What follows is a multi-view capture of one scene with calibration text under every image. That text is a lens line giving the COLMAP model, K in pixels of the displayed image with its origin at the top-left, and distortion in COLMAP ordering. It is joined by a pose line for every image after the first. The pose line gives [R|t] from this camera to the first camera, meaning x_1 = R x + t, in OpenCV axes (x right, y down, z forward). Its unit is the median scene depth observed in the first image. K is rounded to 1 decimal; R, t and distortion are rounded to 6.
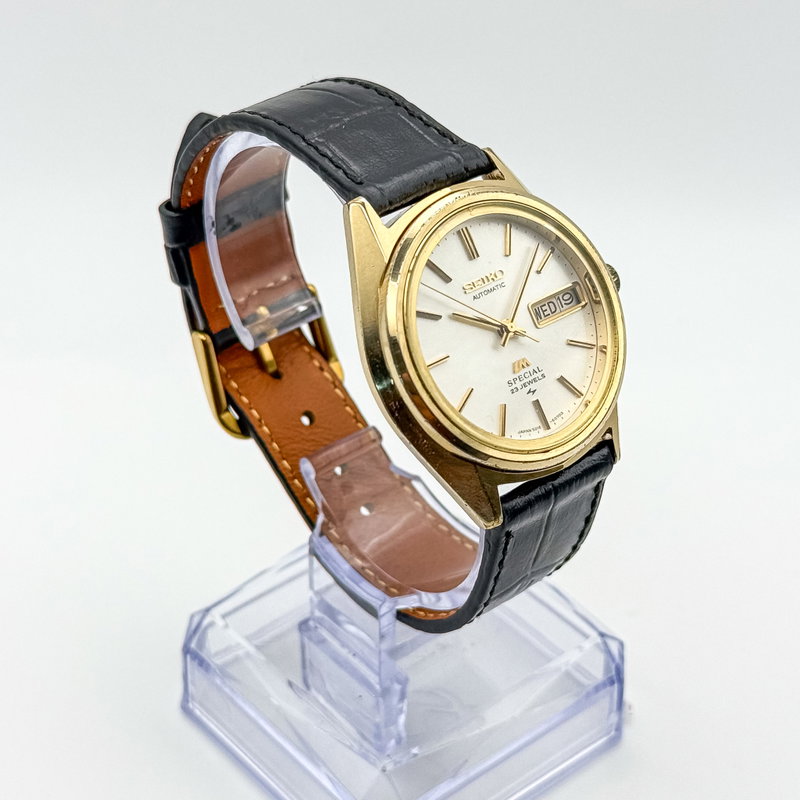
lens RADIAL K [[2017.3, 0, 400.0], [0, 2017.3, 400.0], [0, 0, 1]] dist [0.100206, -0.000510]
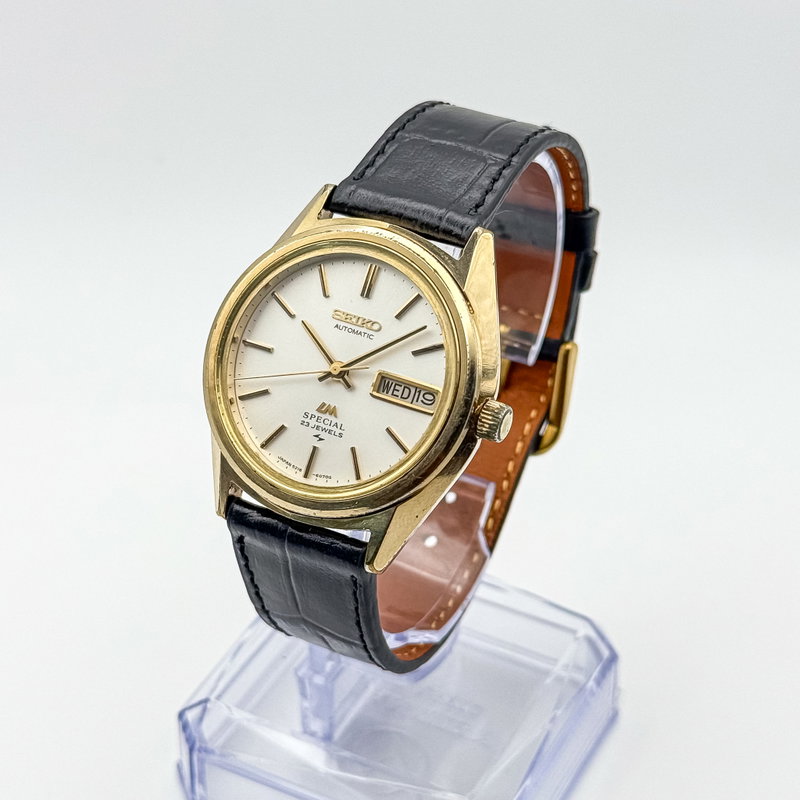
lens RADIAL K [[2017.3, 0, 400.0], [0, 2017.3, 400.0], [0, 0, 1]] dist [0.100206, -0.000510]
pose [[0.386859, 0.530829, -0.754030, 0.769389], [-0.553251, 0.787788, 0.270746, -0.290386], [0.737735, 0.312427, 0.598444, 0.419161]]
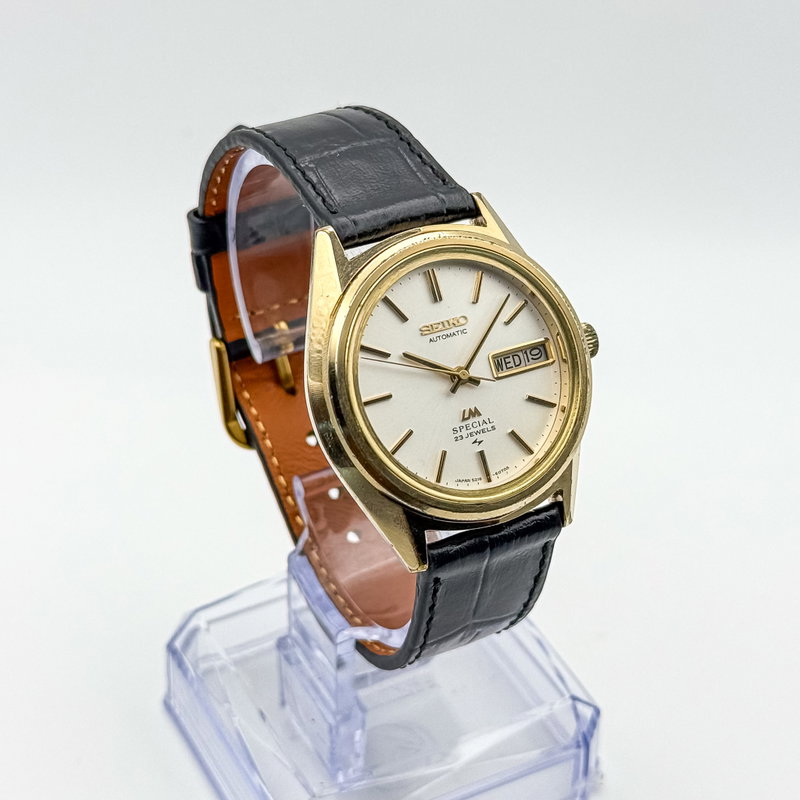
lens RADIAL K [[2017.3, 0, 400.0], [0, 2017.3, 400.0], [0, 0, 1]] dist [0.100206, -0.000510]
pose [[0.977635, 0.134747, -0.161471, 0.176511], [-0.135684, 0.990738, 0.005261, -0.023462], [0.160684, 0.016765, 0.986863, 0.016146]]
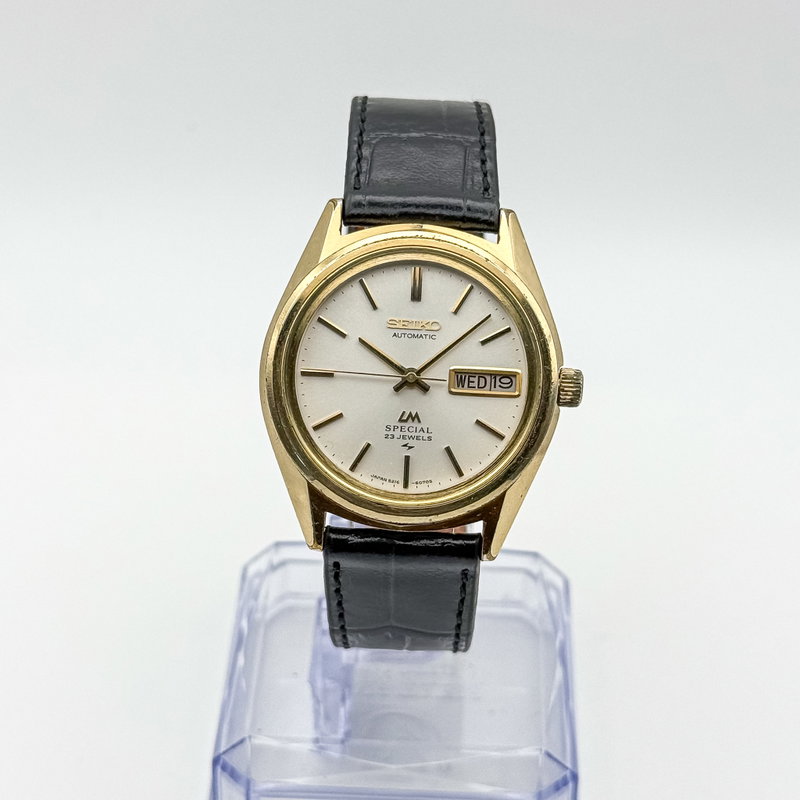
lens RADIAL K [[2017.3, 0, 400.0], [0, 2017.3, 400.0], [0, 0, 1]] dist [0.100206, -0.000510]
pose [[0.738760, 0.412790, -0.532765, 0.551253], [-0.412001, 0.902188, 0.127719, -0.141986], [0.533375, 0.125146, 0.836570, 0.163169]]
